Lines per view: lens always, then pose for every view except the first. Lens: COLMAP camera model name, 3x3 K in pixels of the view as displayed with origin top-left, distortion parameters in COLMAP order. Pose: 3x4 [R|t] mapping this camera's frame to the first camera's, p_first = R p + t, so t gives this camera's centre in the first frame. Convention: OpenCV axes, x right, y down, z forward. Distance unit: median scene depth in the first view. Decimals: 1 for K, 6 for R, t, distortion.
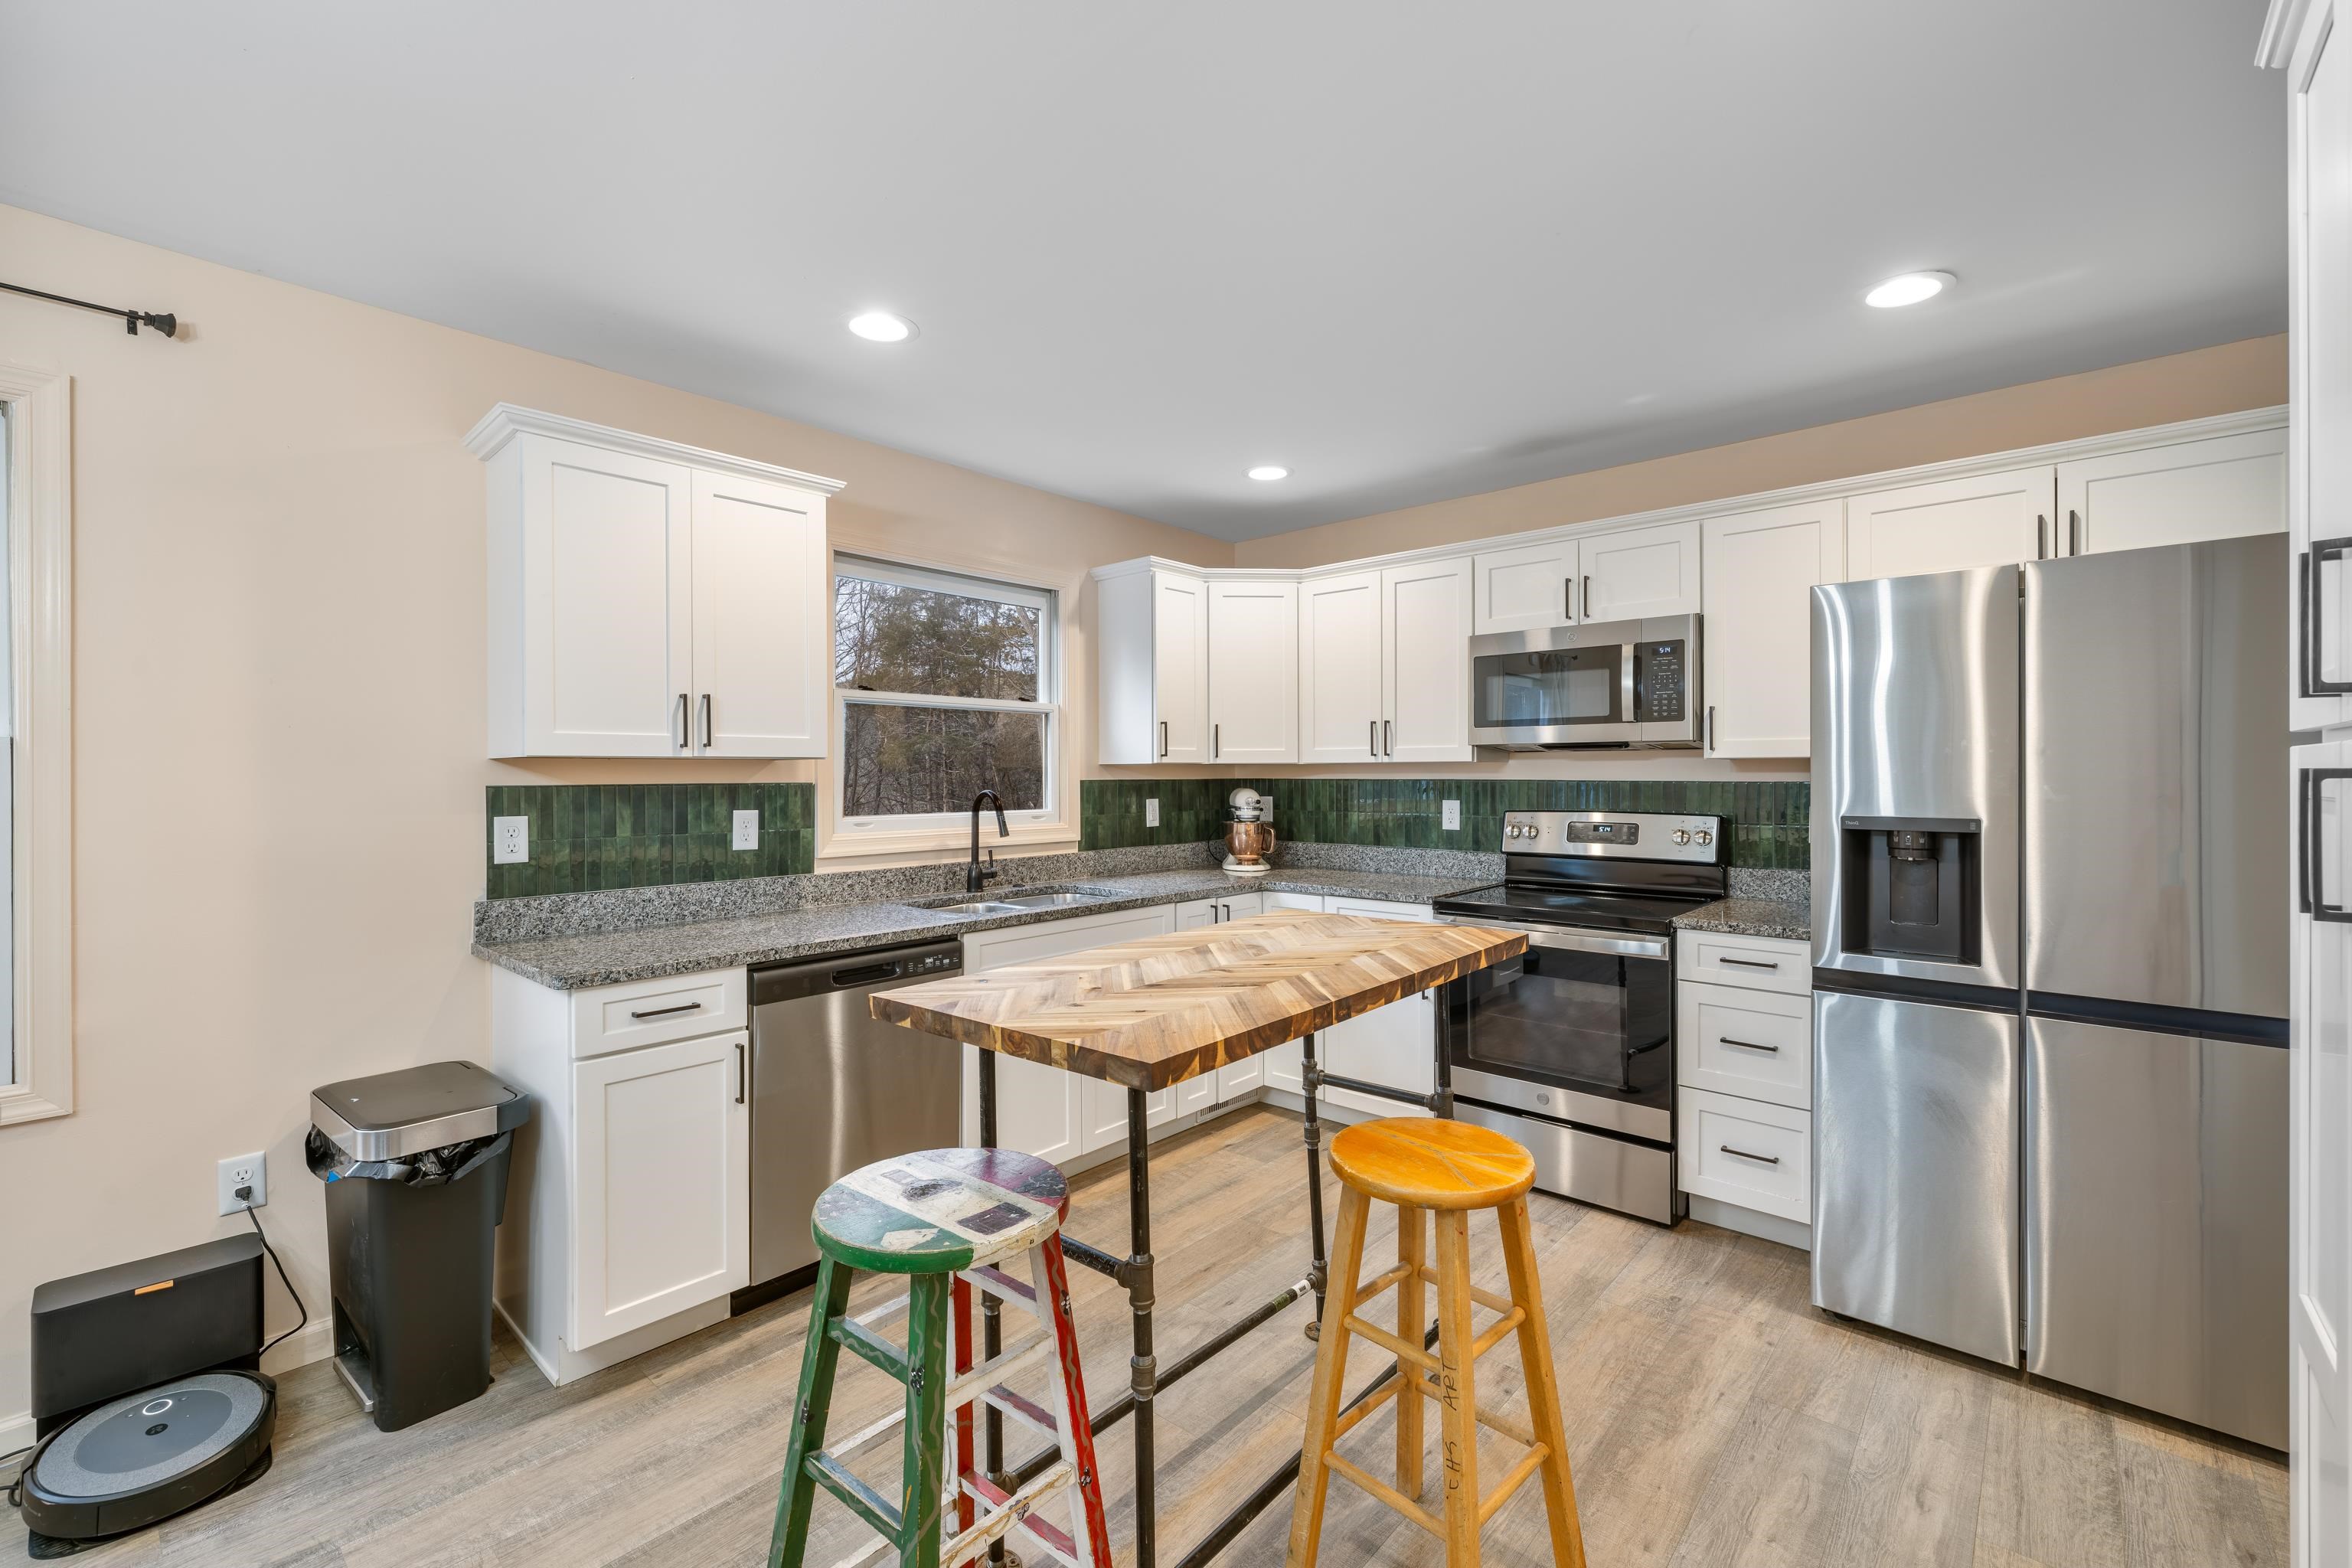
lens RADIAL K [[997.5, 0, 1183.0], [0, 997.5, 774.4], [0, 0, 1]] dist [0.000653, 0.000511]
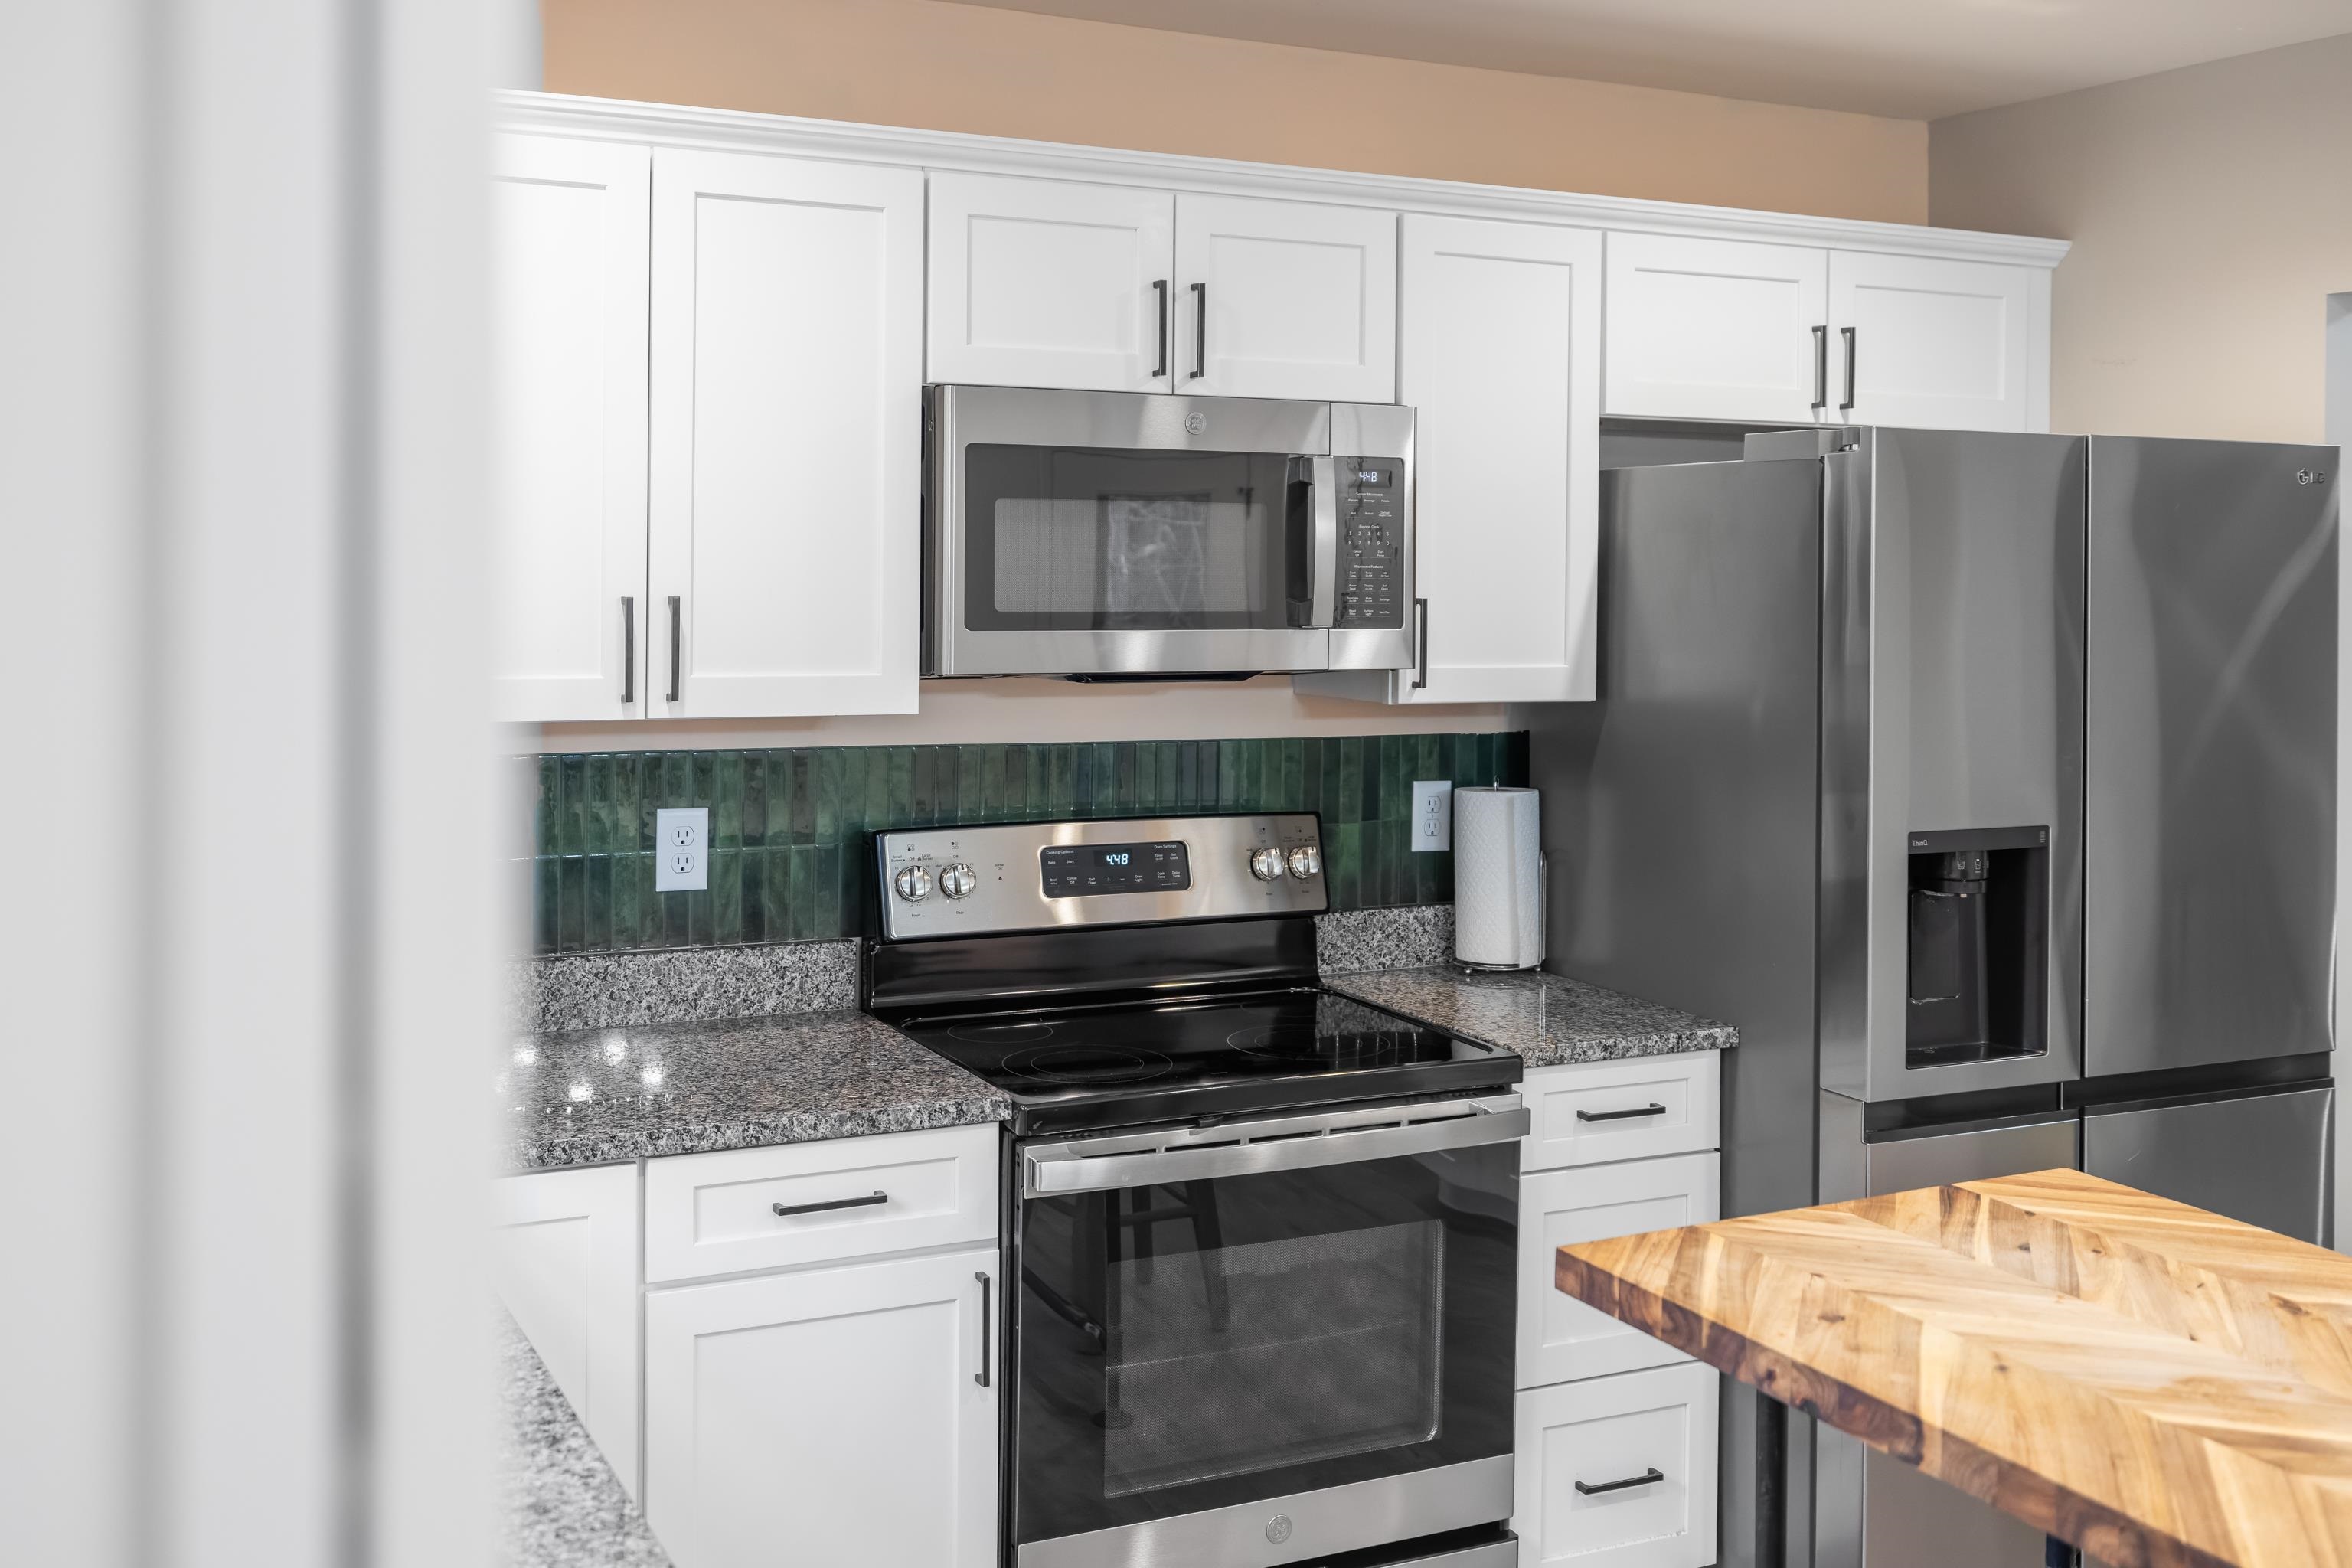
lens RADIAL K [[2292.8, 0, 1225.4], [0, 2292.8, 593.9], [0, 0, 1]] dist [0.002650, 0.000000]
pose [[0.381475, -0.002030, 0.924377, -0.531812], [-0.010509, 0.999923, 0.006533, -0.074506], [-0.924319, -0.012207, 0.381424, 0.639683]]
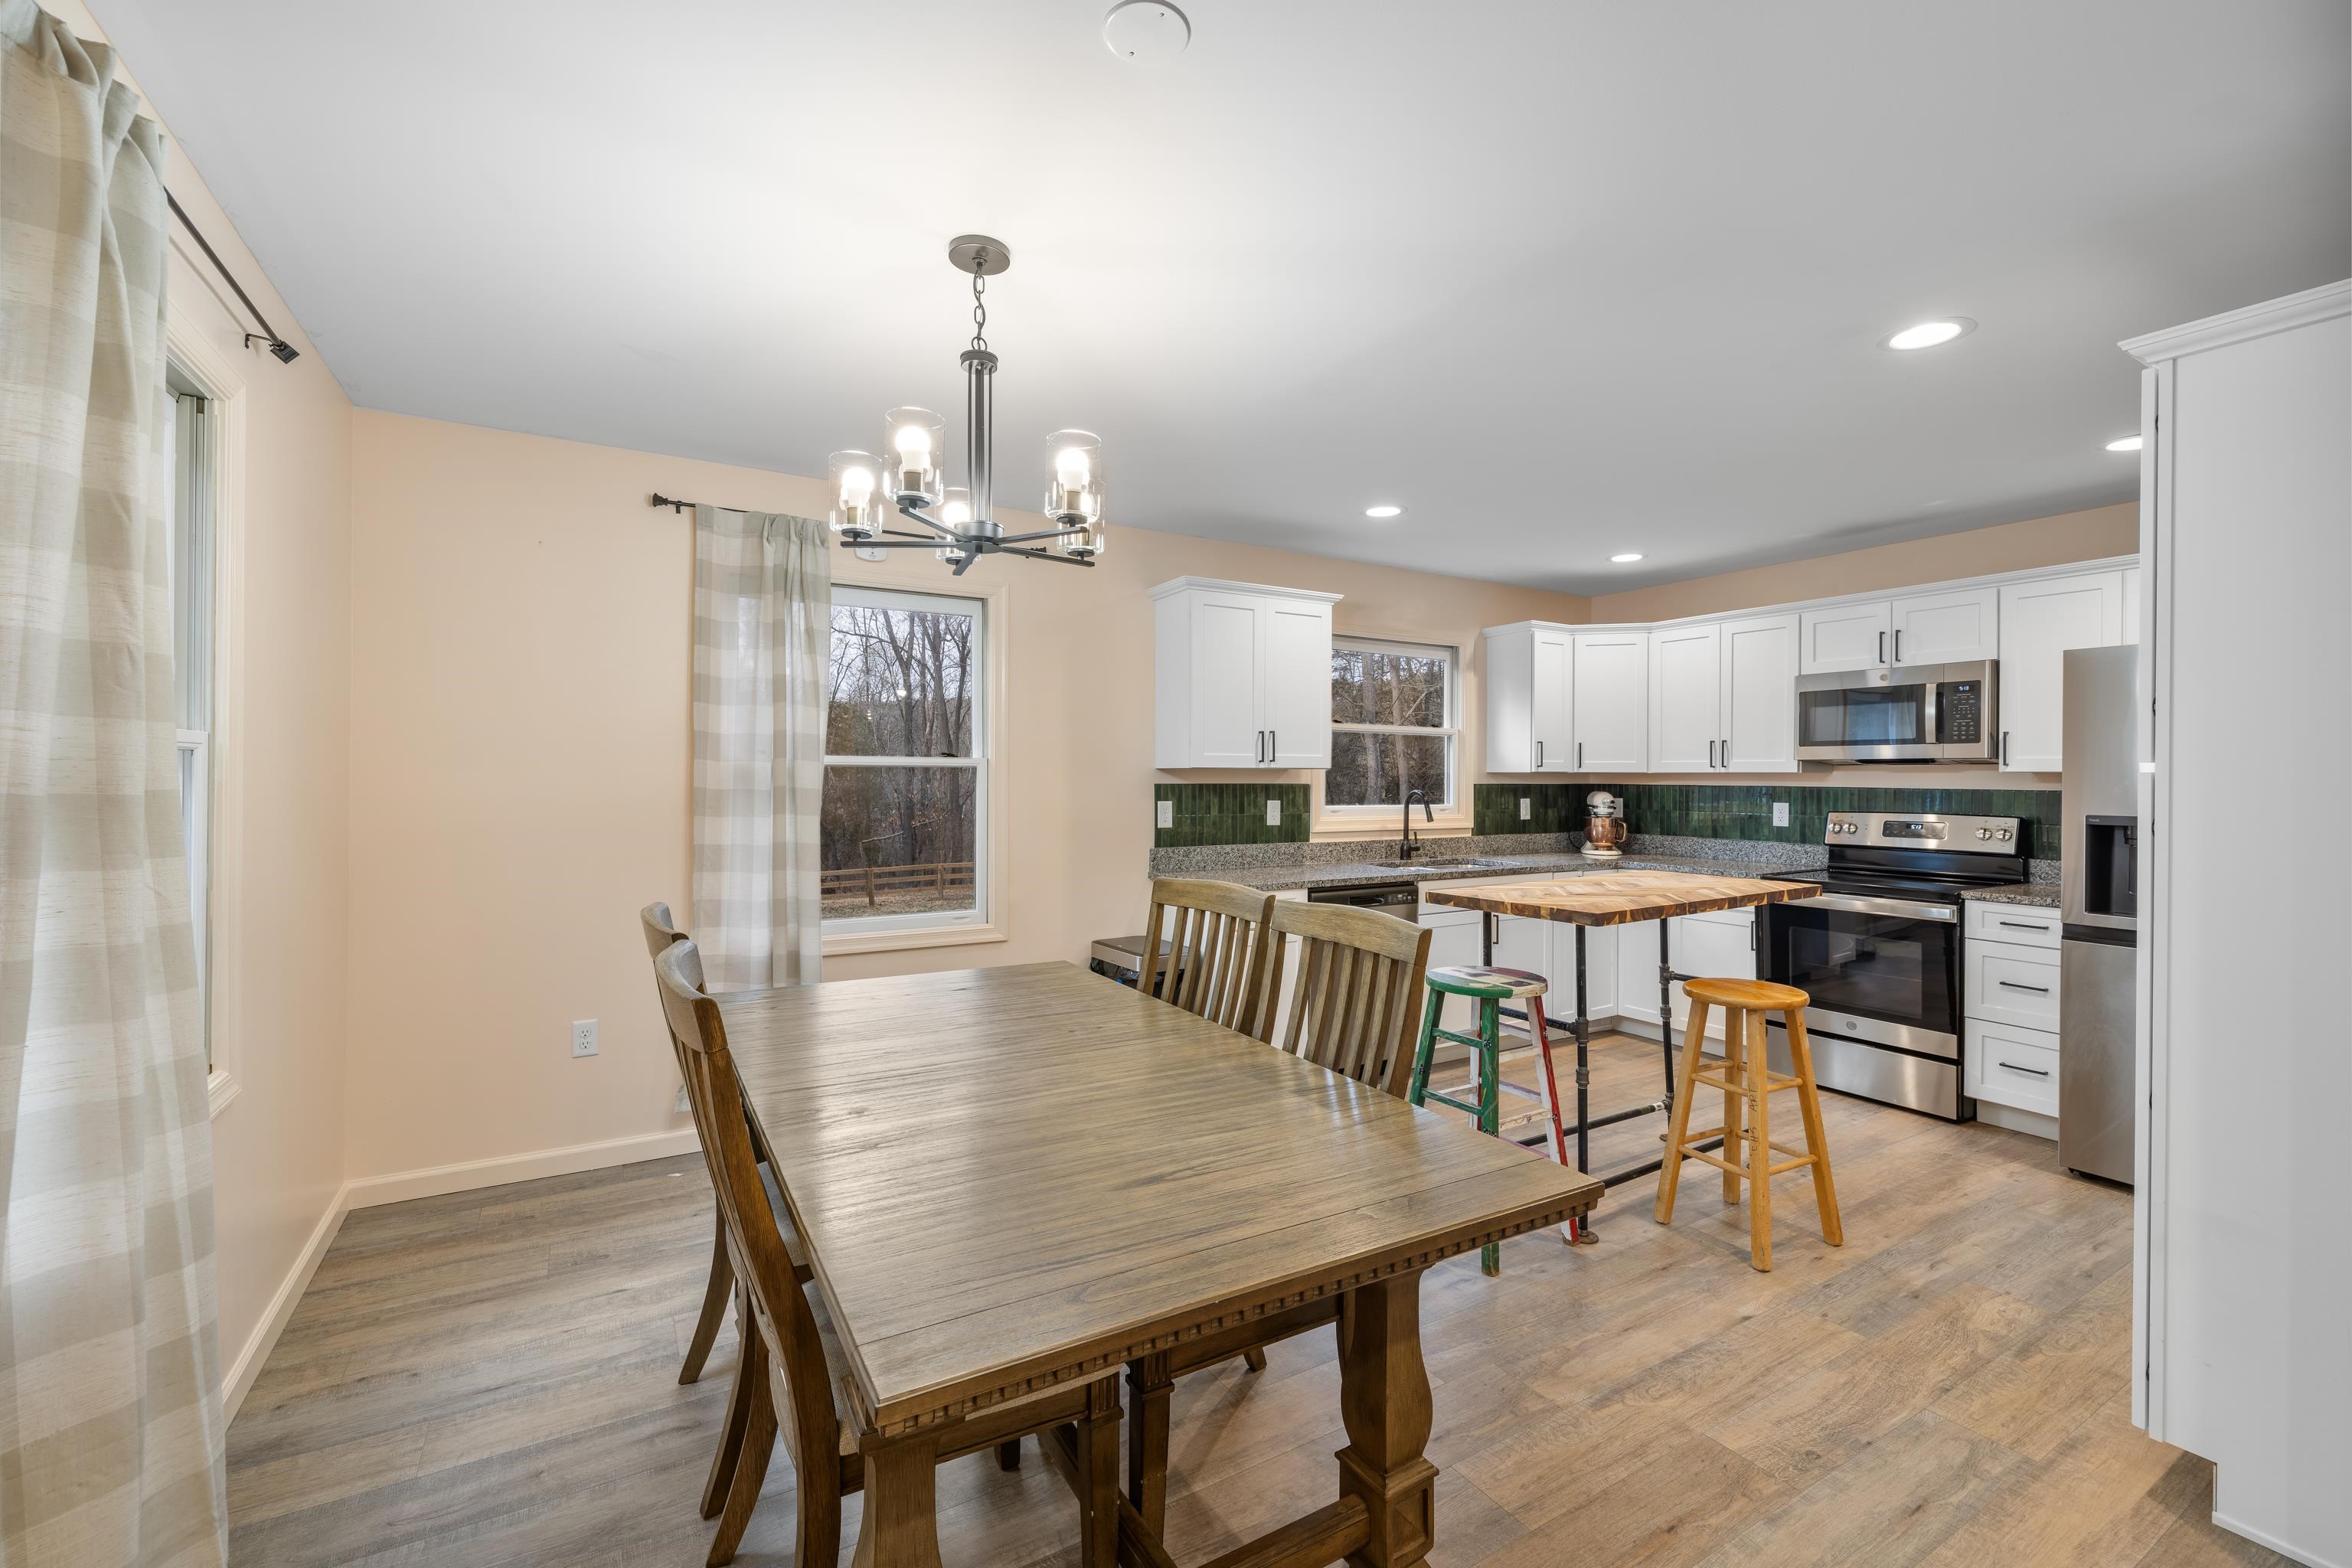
lens RADIAL K [[997.5, 0, 1171.1], [0, 997.5, 778.2], [0, 0, 1]] dist [0.000653, 0.000511]
pose [[0.952686, 0.008533, -0.303835, -0.102269], [-0.008109, 0.999964, 0.002658, -0.002620], [0.303847, -0.000069, 0.952721, -0.540598]]
